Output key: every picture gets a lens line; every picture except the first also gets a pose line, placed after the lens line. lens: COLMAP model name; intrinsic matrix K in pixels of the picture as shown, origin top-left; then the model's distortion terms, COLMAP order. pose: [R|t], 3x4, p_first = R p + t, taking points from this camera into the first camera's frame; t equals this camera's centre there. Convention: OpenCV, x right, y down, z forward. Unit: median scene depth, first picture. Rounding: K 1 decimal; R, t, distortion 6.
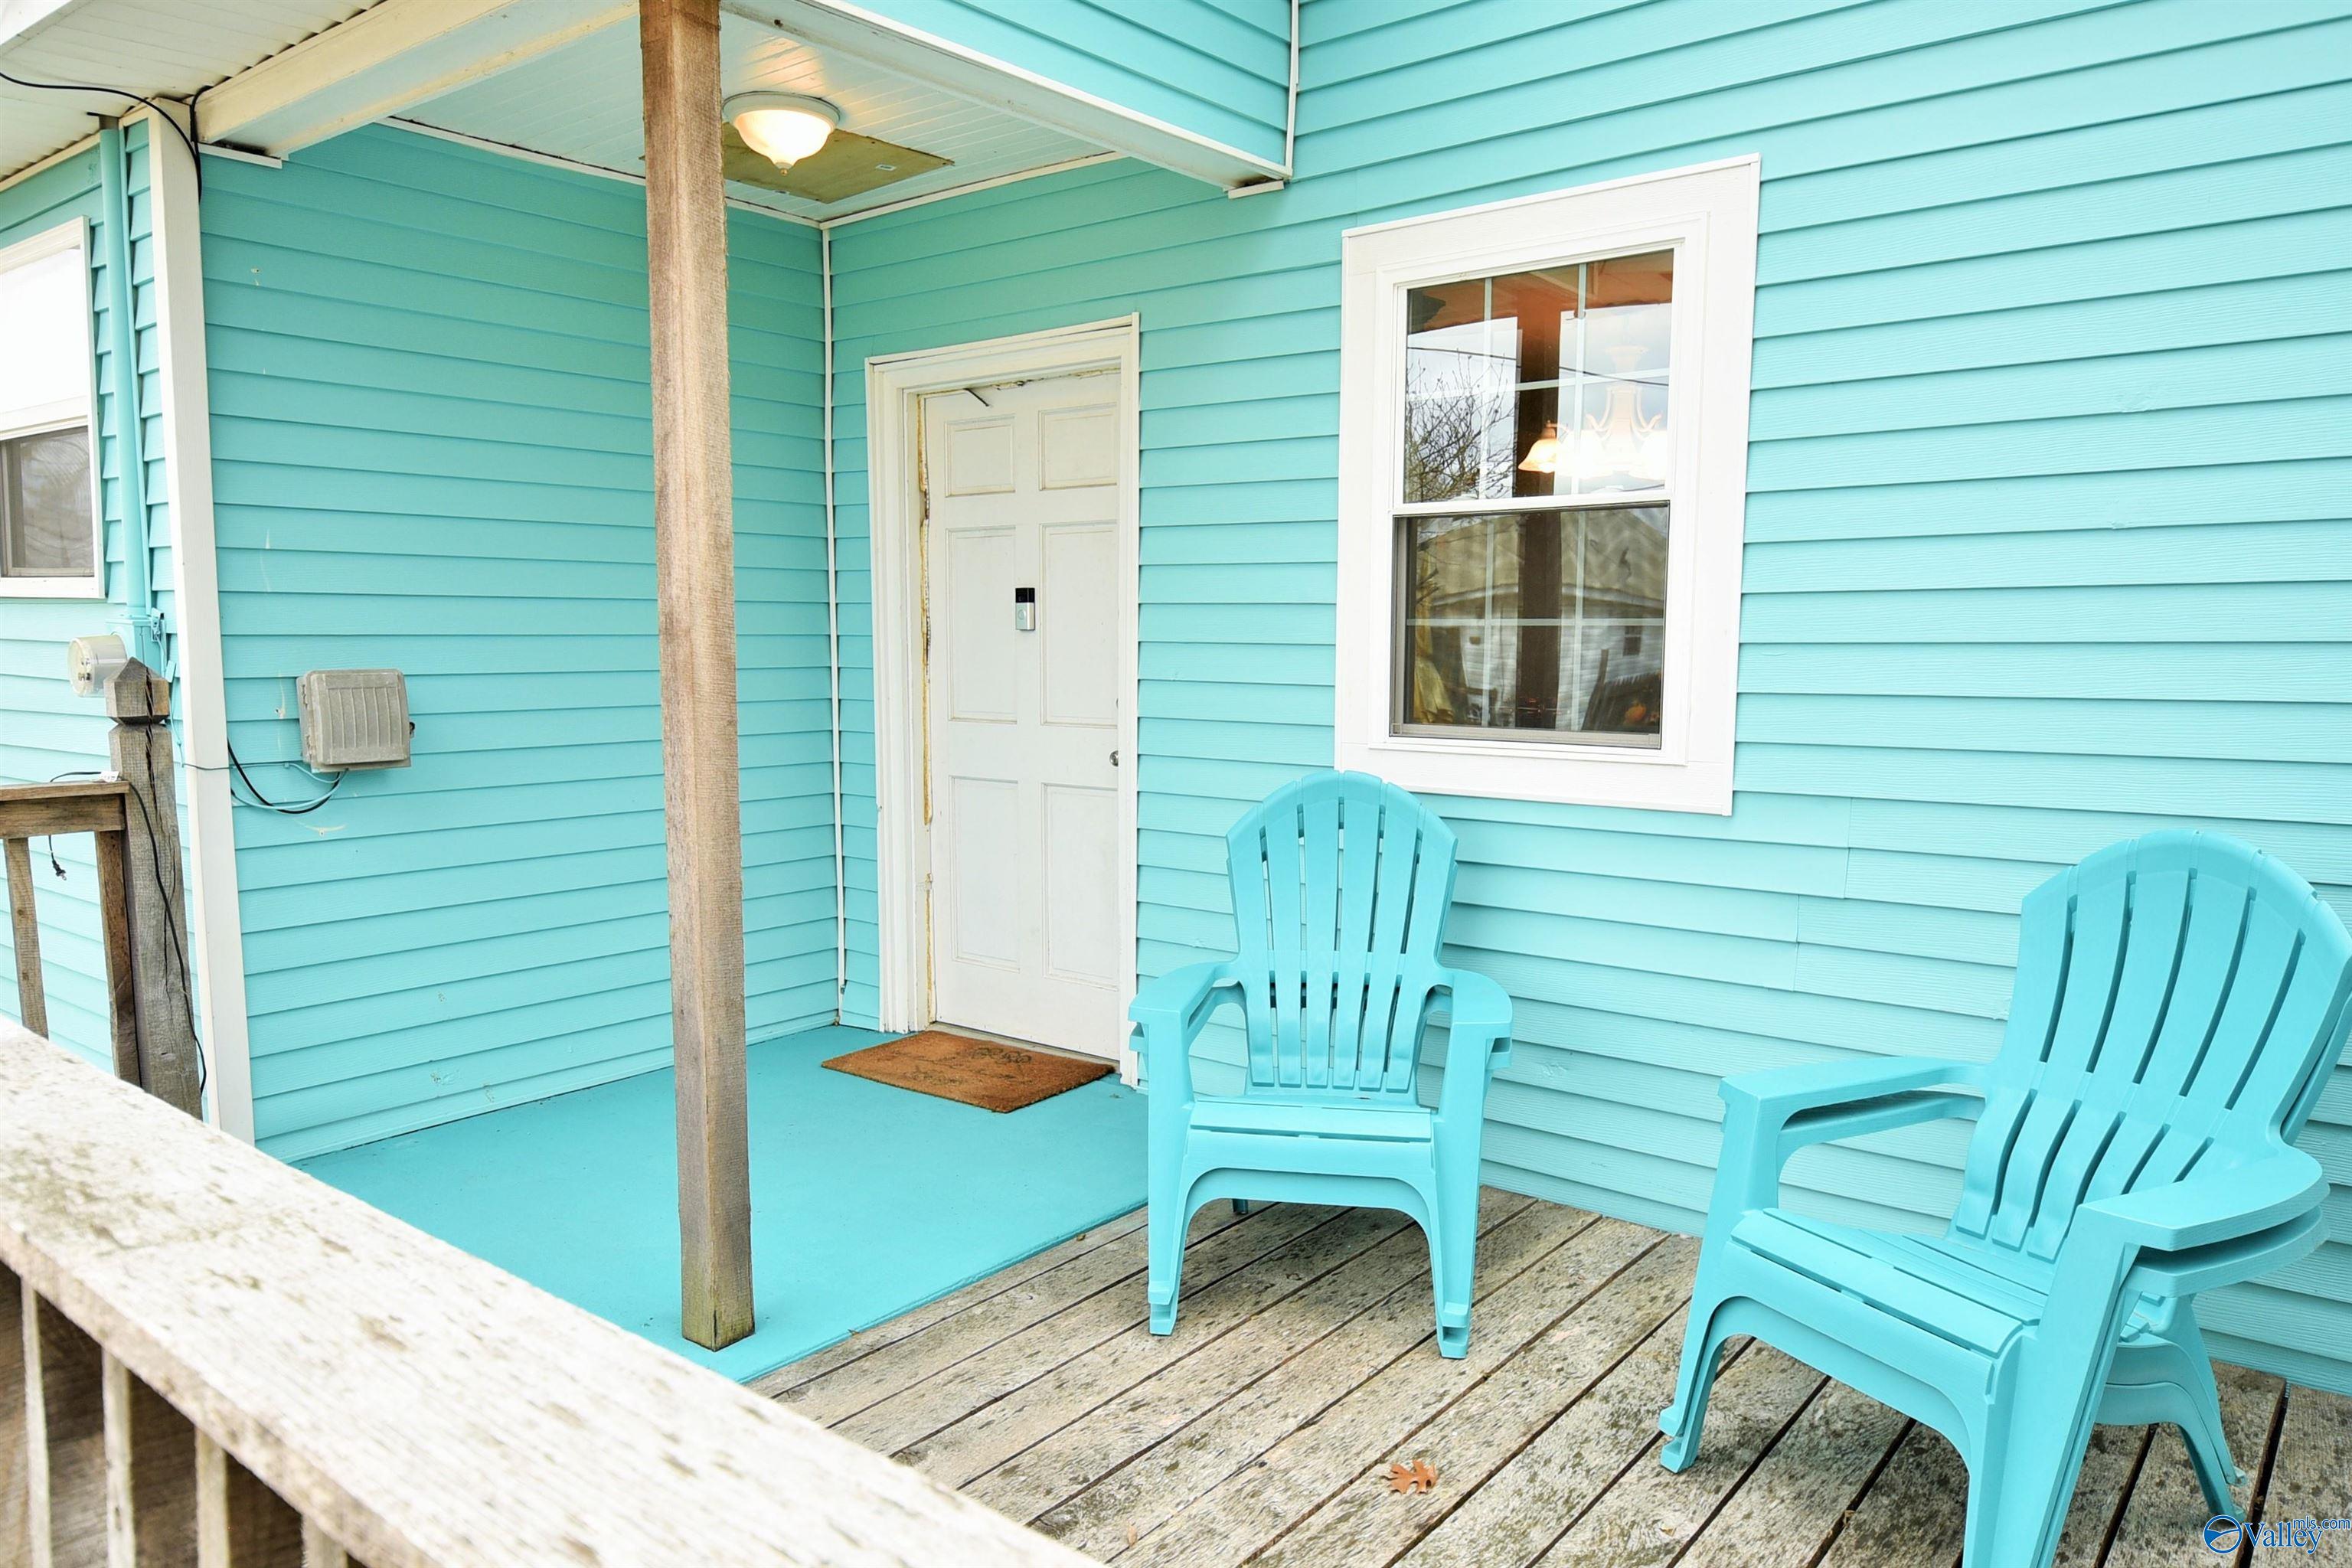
lens RADIAL K [[1541.6, 0, 1197.9], [0, 1541.6, 798.6], [0, 0, 1]] dist [0.004587, 0.001353]
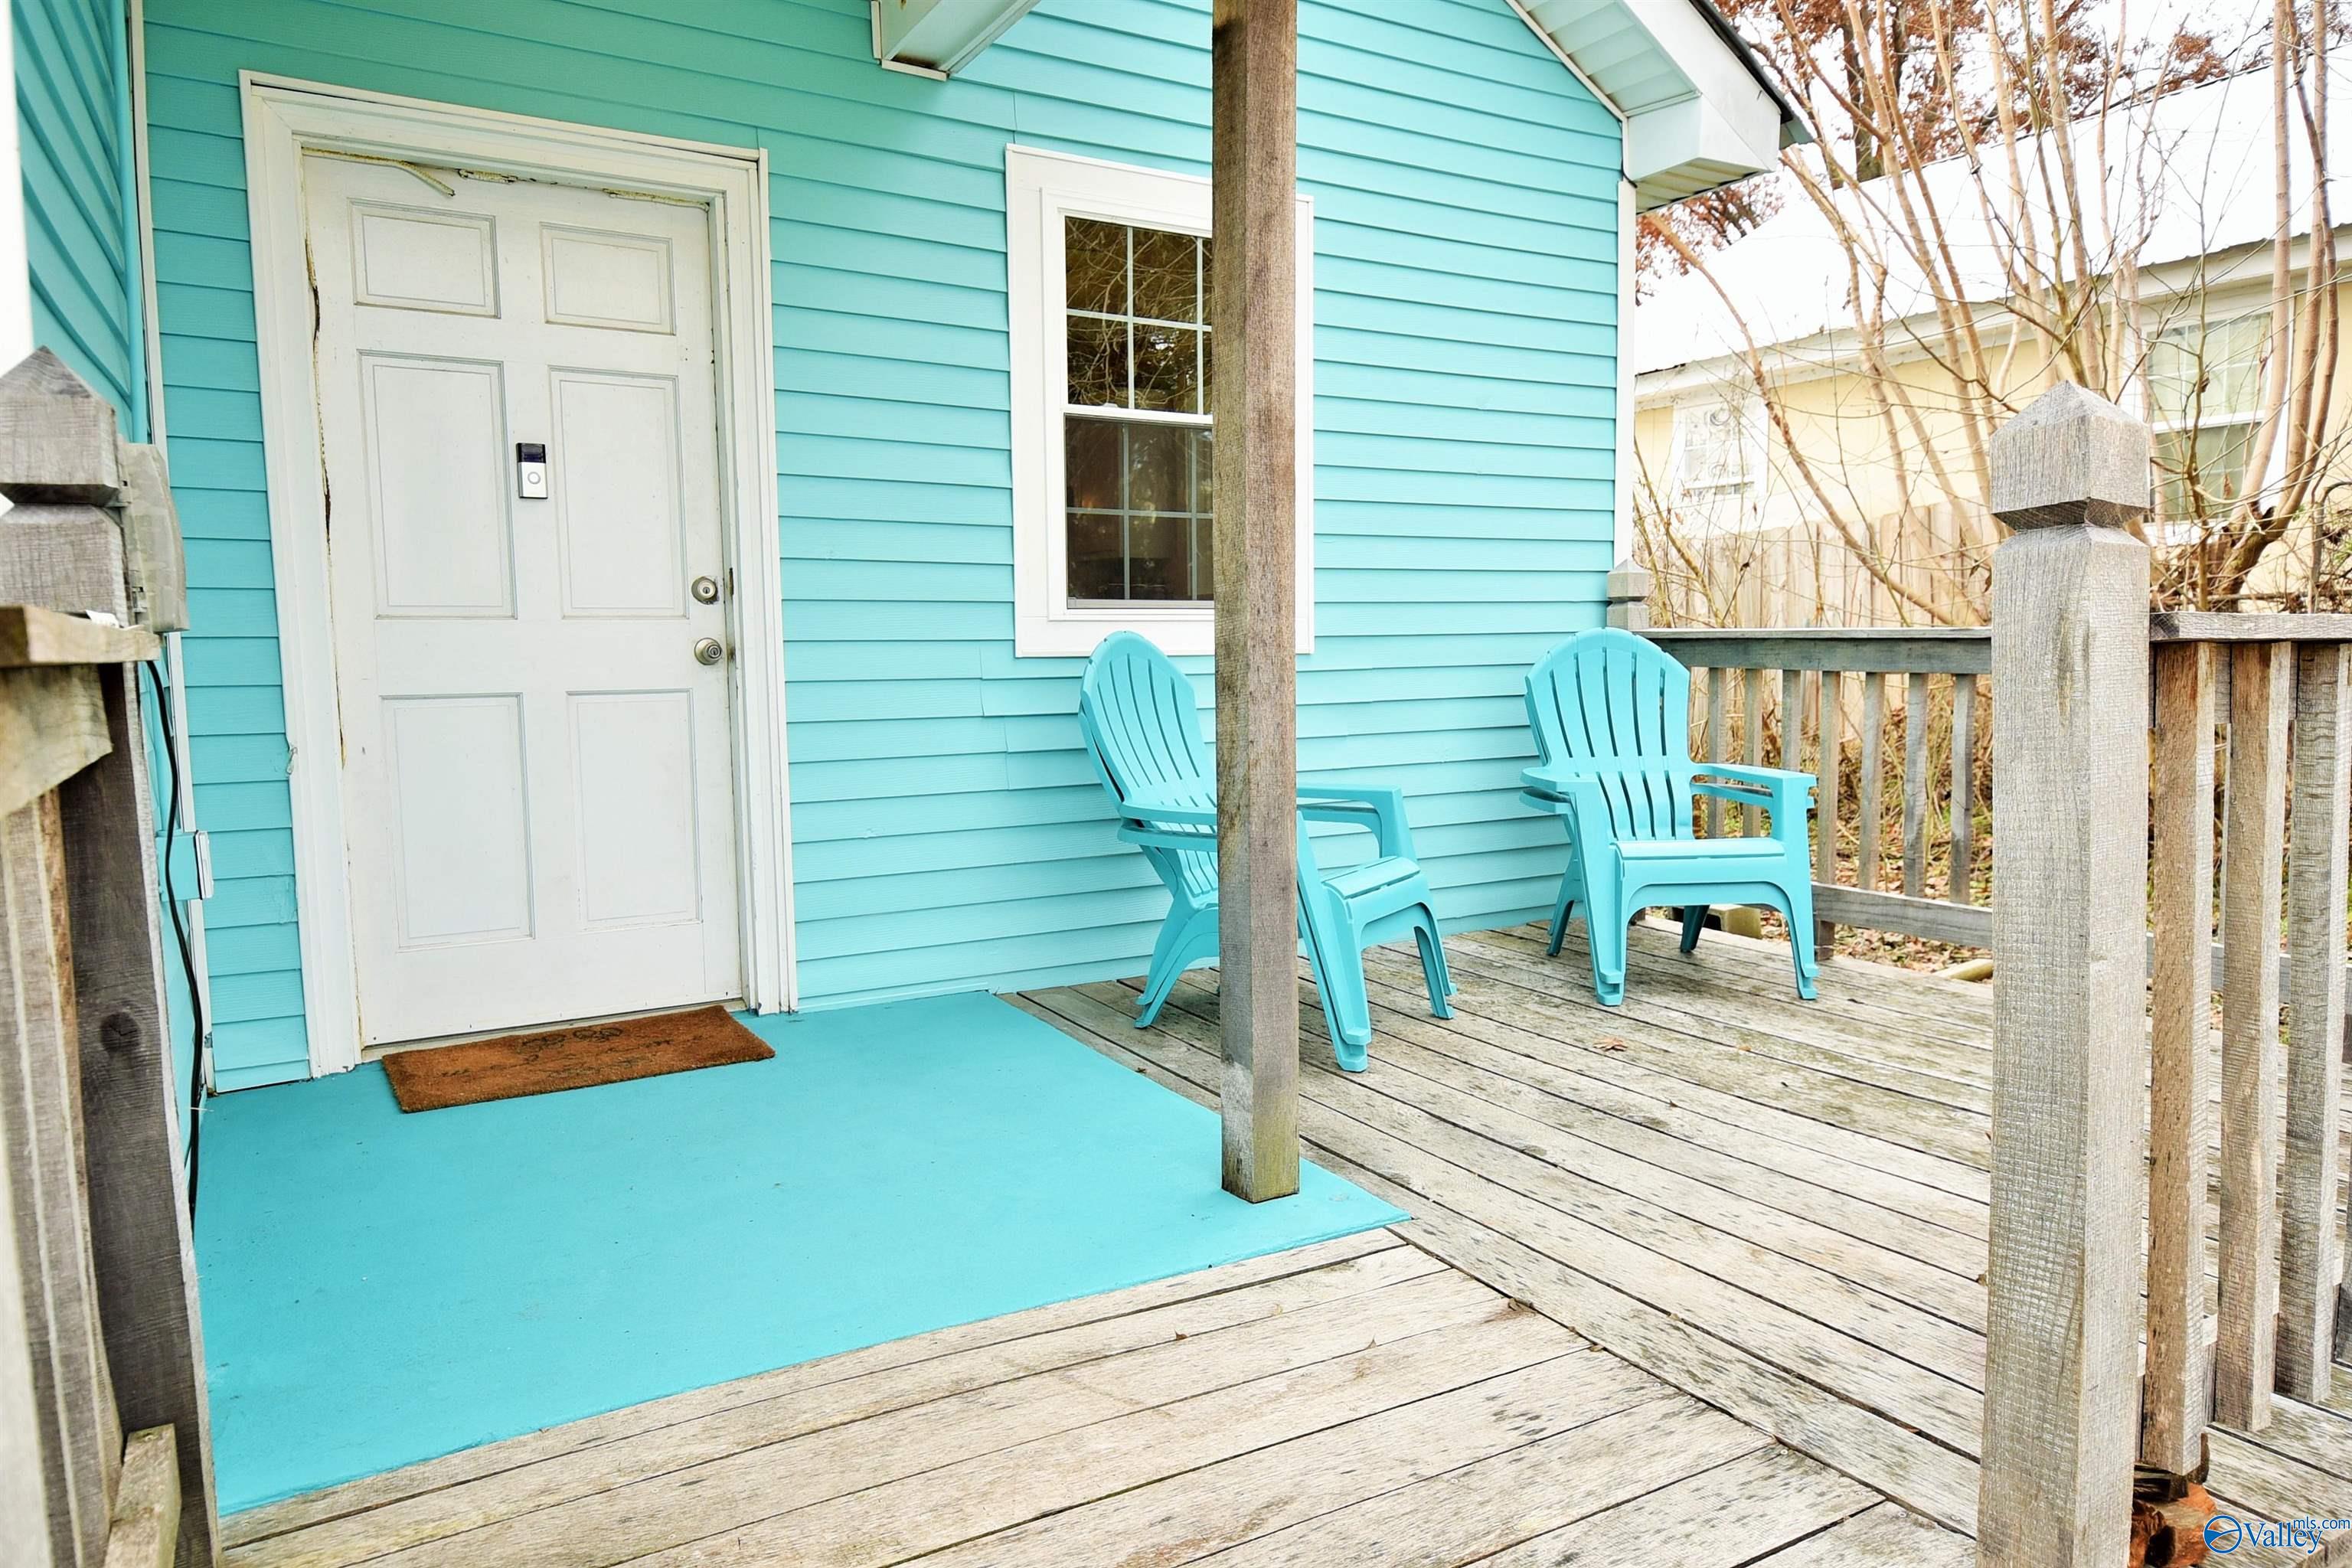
lens RADIAL K [[1491.8, 0, 1145.3], [0, 1491.8, 787.4], [0, 0, 1]] dist [0.034296, -0.039187]
pose [[0.385766, -0.093348, 0.917862, -0.882442], [0.106595, 0.992715, 0.056160, 0.034809], [-0.916418, 0.076175, 0.392906, 0.526998]]
